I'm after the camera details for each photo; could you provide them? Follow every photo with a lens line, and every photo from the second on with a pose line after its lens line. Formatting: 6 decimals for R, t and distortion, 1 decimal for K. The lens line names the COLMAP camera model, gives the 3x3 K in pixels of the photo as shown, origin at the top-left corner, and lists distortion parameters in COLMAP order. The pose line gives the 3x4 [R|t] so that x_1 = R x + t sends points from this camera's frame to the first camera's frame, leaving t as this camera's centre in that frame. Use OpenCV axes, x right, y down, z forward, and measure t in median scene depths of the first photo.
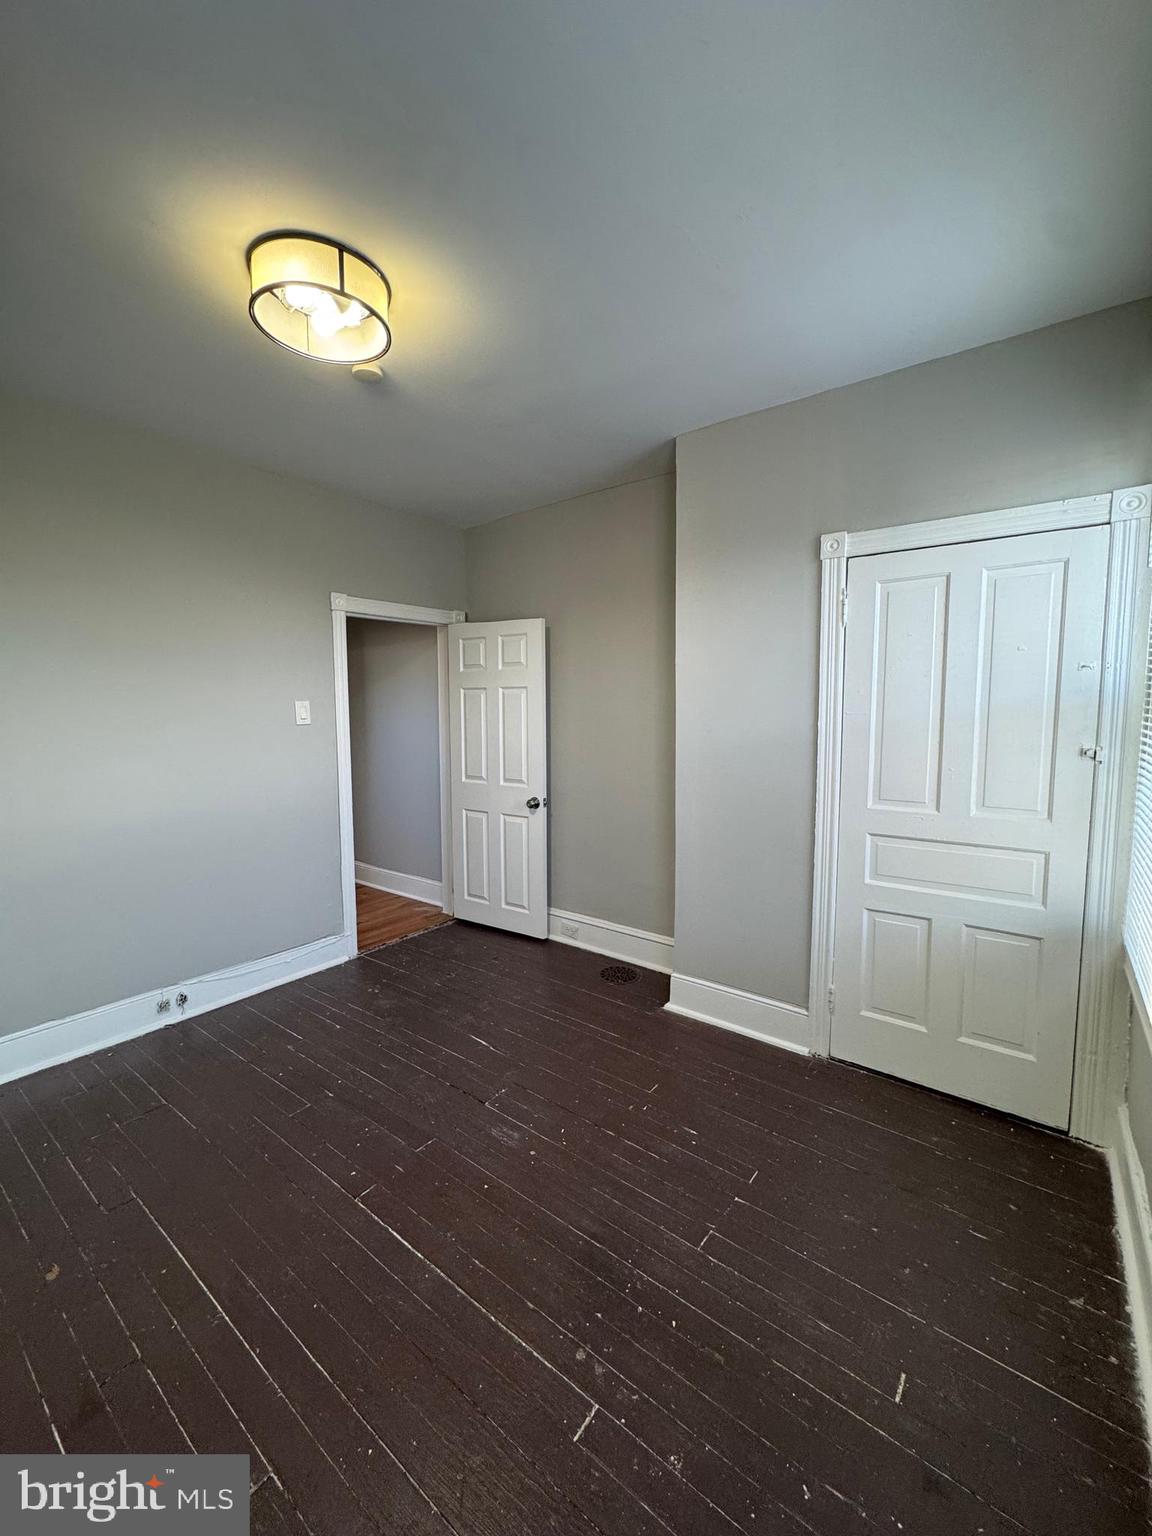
lens RADIAL K [[611.7, 0, 574.9], [0, 611.7, 765.9], [0, 0, 1]] dist [-0.002289, 0.000538]
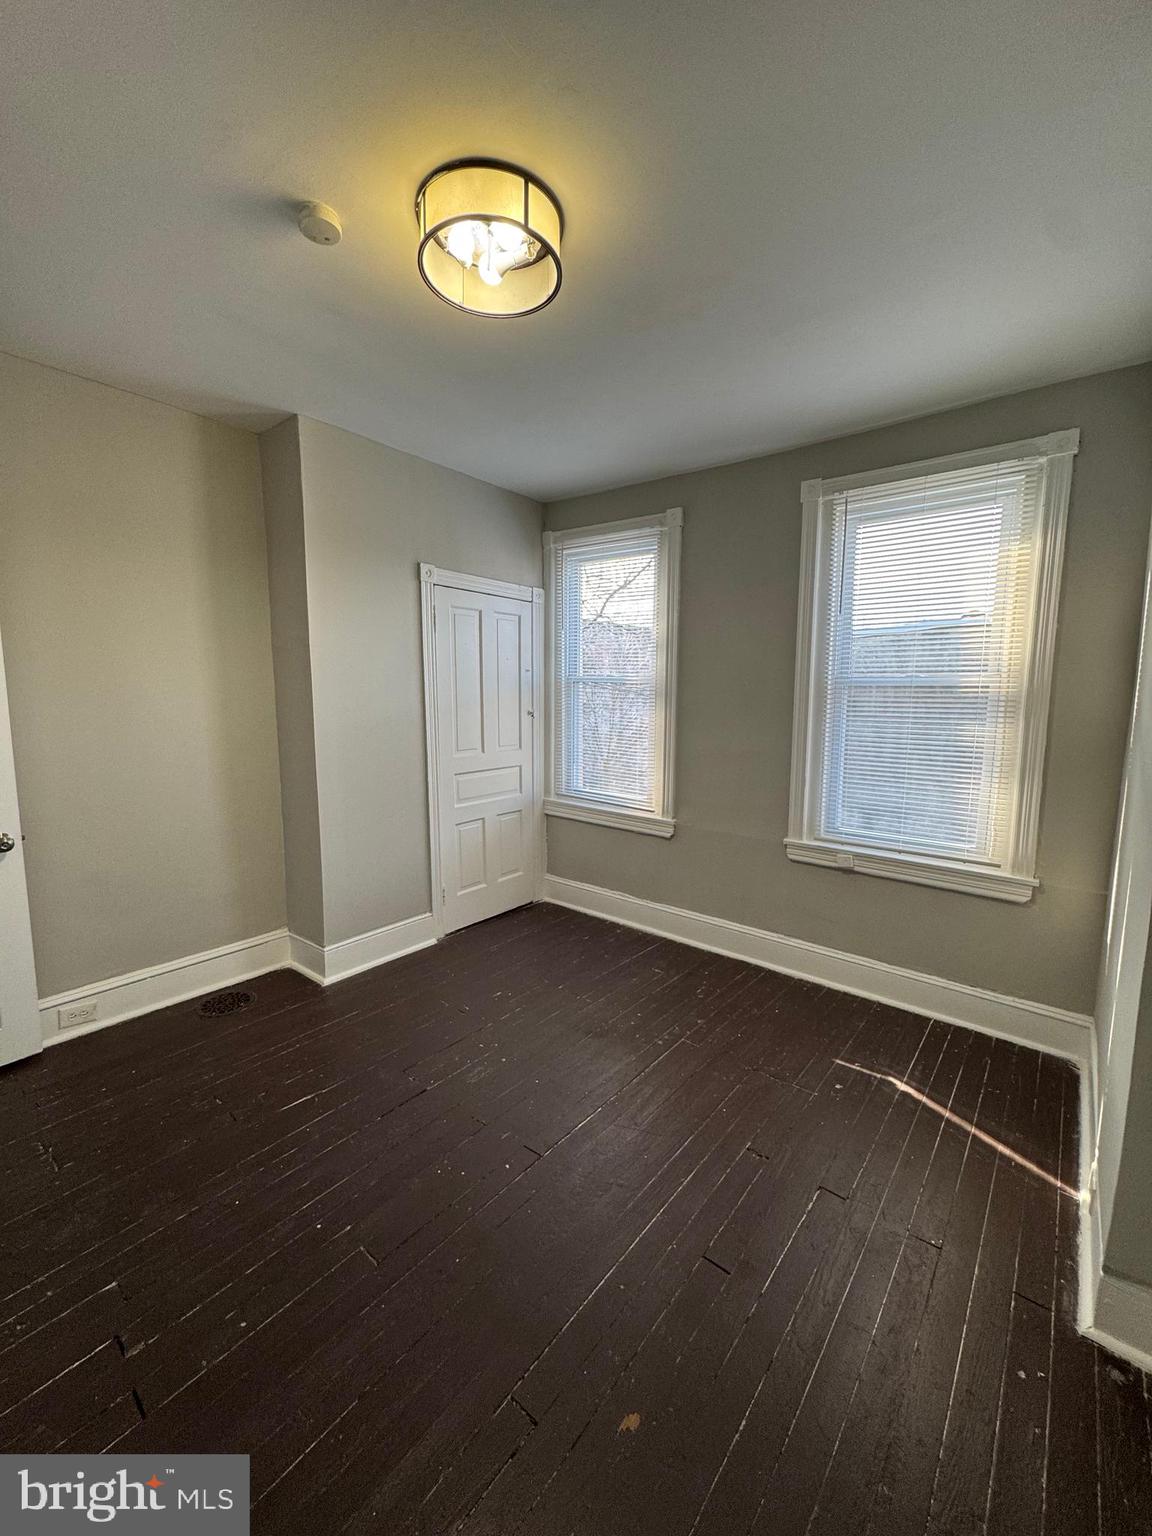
lens RADIAL K [[611.7, 0, 573.9], [0, 611.7, 769.2], [0, 0, 1]] dist [-0.002289, 0.000538]
pose [[0.042510, -0.126416, 0.991066, -0.994238], [0.085506, 0.988784, 0.122457, -0.060905], [-0.995430, 0.079537, 0.052843, 0.627689]]
